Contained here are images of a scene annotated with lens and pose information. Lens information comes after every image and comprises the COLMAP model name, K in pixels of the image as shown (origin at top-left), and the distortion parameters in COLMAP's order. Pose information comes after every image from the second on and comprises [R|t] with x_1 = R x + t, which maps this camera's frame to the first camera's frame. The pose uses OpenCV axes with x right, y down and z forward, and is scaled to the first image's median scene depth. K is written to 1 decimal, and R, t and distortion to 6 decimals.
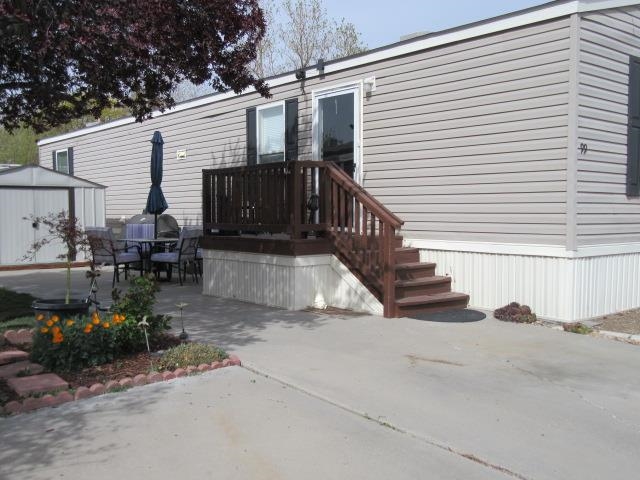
lens RADIAL K [[654.7, 0, 320.0], [0, 654.7, 240.0], [0, 0, 1]] dist [0.004745, 0.012531]
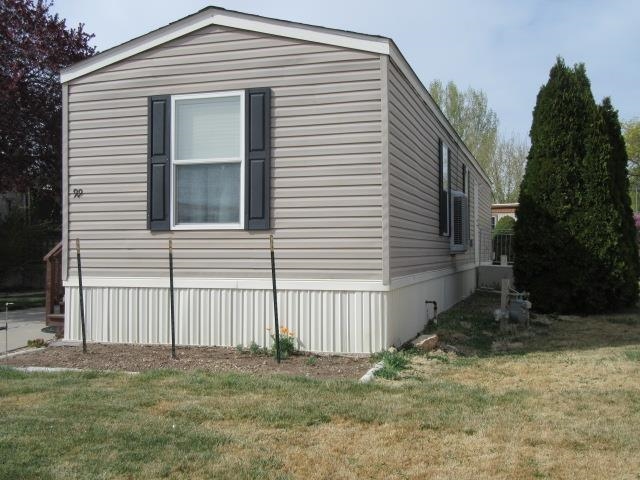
lens RADIAL K [[704.1, 0, 320.0], [0, 704.1, 240.0], [0, 0, 1]] dist [-0.005907, -0.003349]
pose [[0.538021, -0.010540, -0.842866, 1.215921], [-0.035567, 0.998747, -0.035193, -0.020566], [0.842181, 0.048913, 0.536972, 0.504000]]
